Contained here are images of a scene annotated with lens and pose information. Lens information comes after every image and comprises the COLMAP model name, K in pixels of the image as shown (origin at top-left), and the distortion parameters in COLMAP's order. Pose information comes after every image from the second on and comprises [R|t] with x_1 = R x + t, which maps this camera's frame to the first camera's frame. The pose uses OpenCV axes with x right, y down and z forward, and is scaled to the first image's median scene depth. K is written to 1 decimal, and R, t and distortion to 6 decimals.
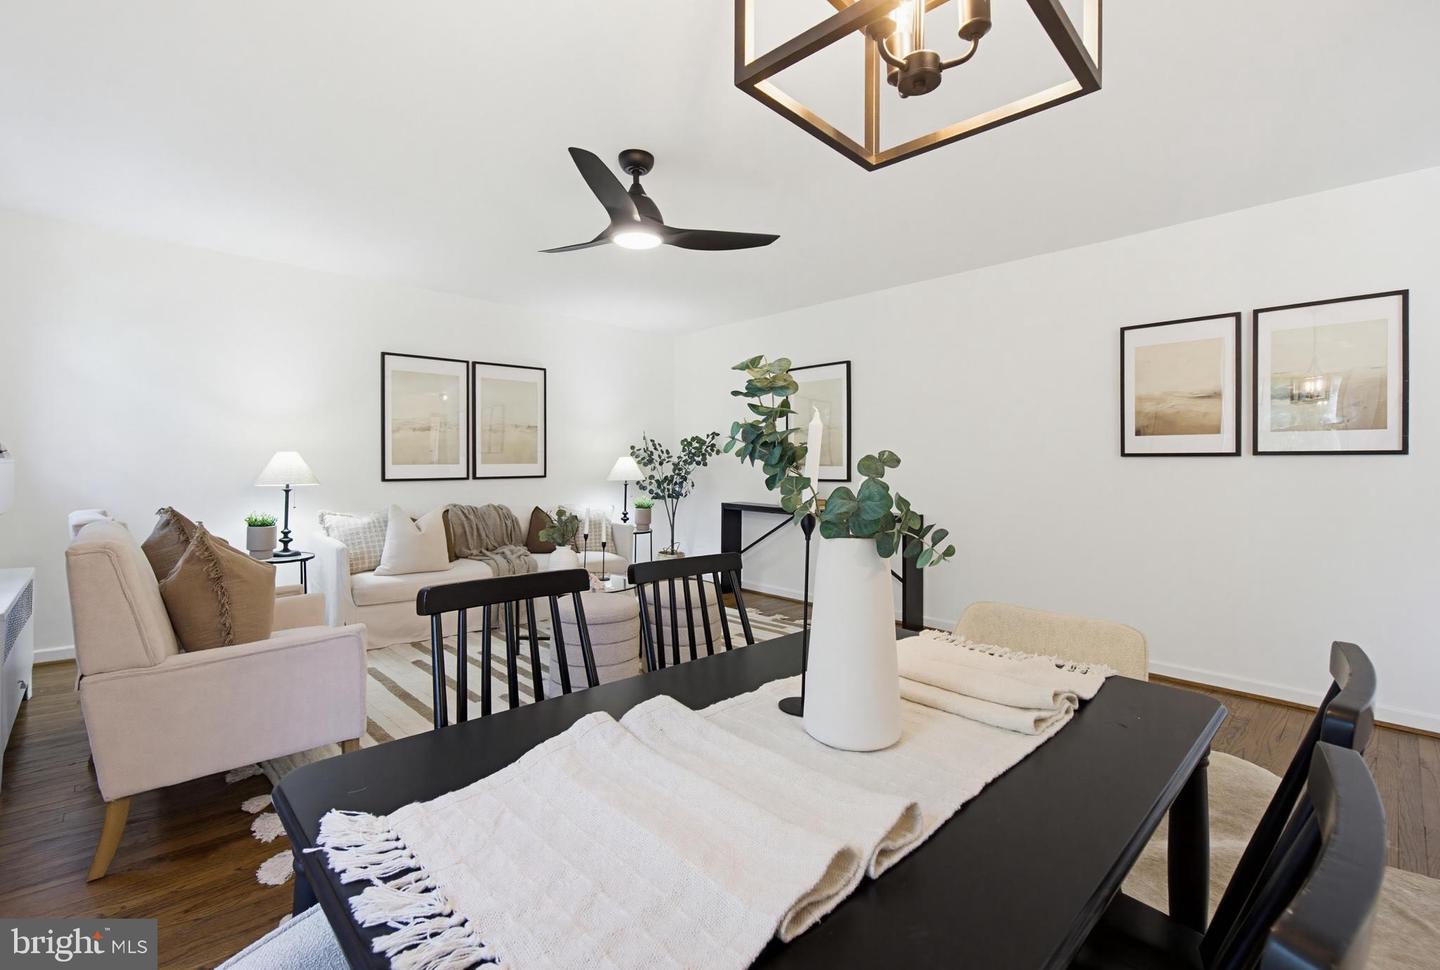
lens RADIAL K [[642.2, 0, 719.9], [0, 642.2, 460.2], [0, 0, 1]] dist [0.000041, 0.000040]
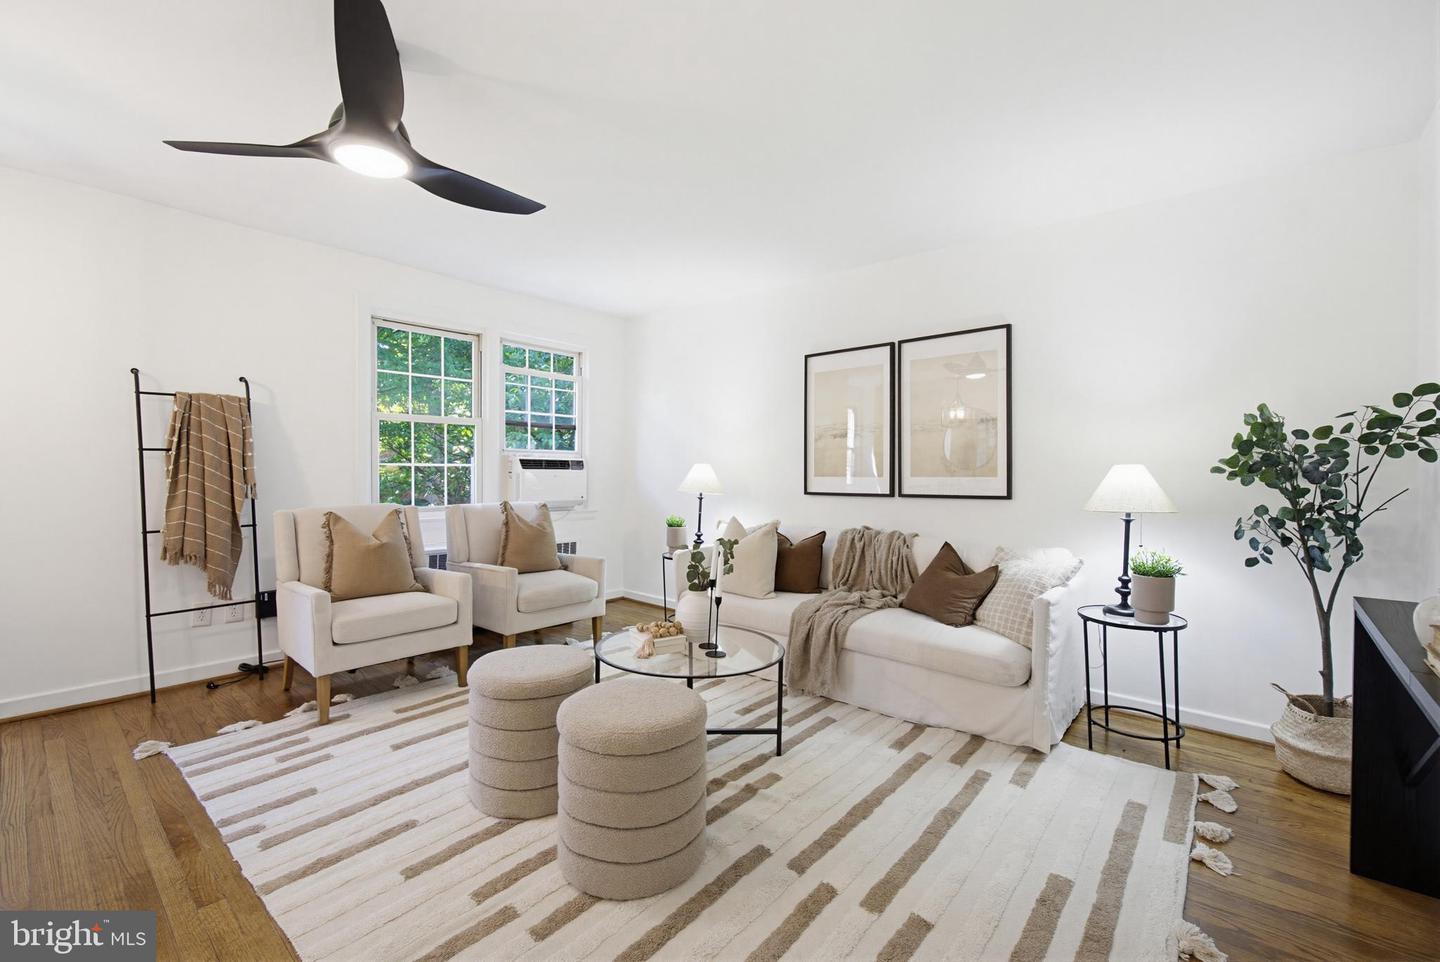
lens RADIAL K [[624.3, 0, 720.0], [0, 624.3, 481.0], [0, 0, 1]] dist [-0.000326, 0.000127]
pose [[0.084284, 0.008423, -0.996406, 0.339139], [-0.003699, 0.999960, 0.008141, 0.006118], [0.996435, 0.002999, 0.084312, 0.744714]]
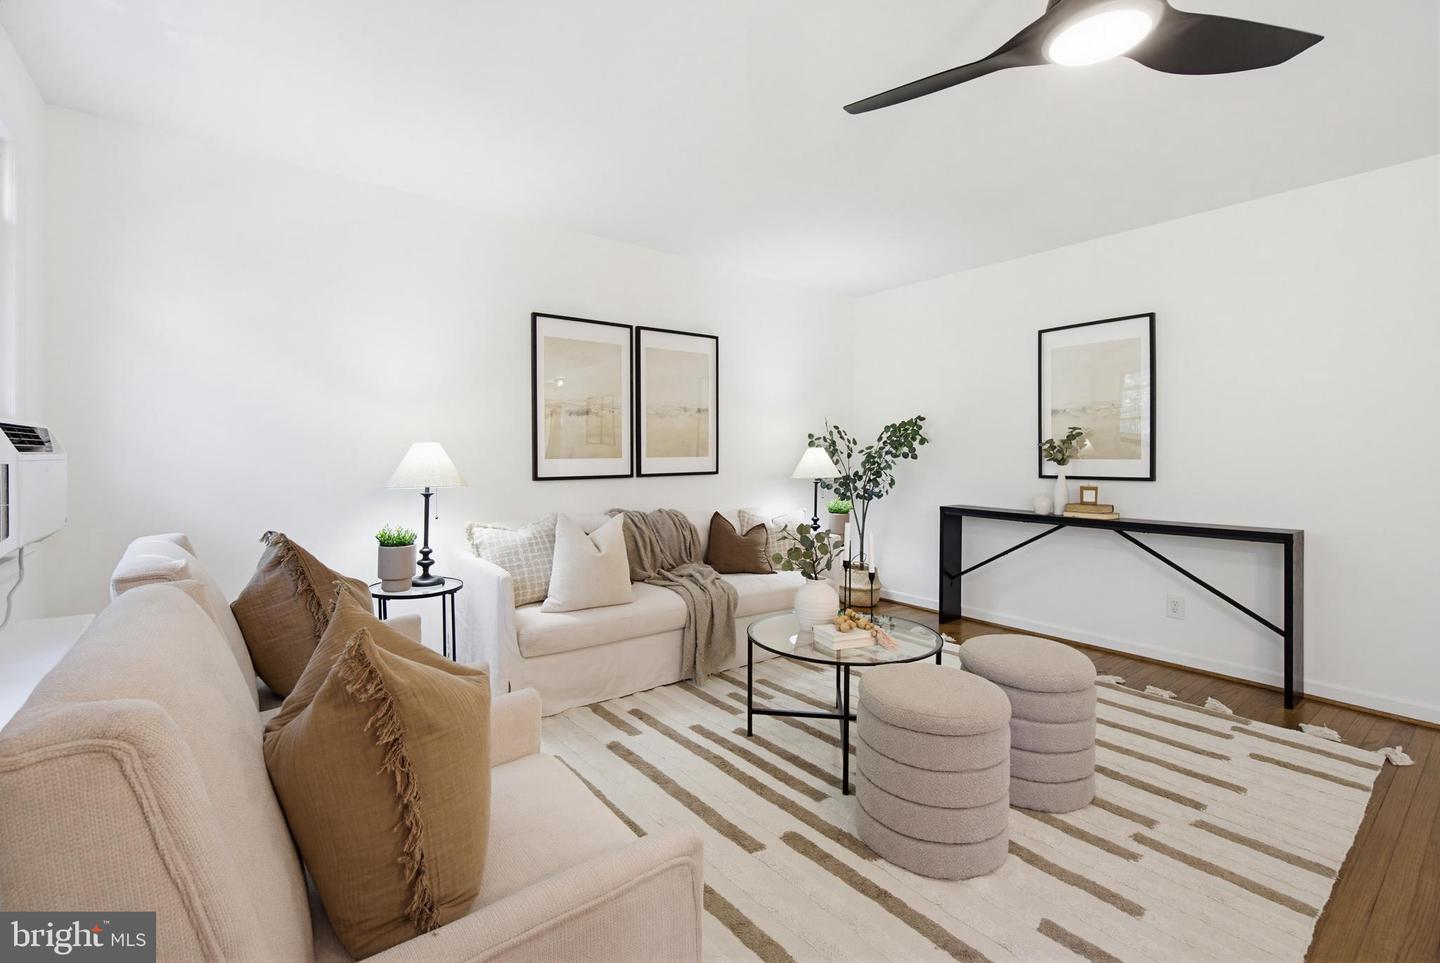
lens RADIAL K [[635.3, 0, 723.2], [0, 635.3, 452.1], [0, 0, 1]] dist [0.000466, 0.000280]
pose [[0.995619, -0.004744, -0.093380, -0.212352], [0.004787, 0.999989, 0.000236, -0.000334], [0.093378, -0.000682, 0.995630, 0.243801]]
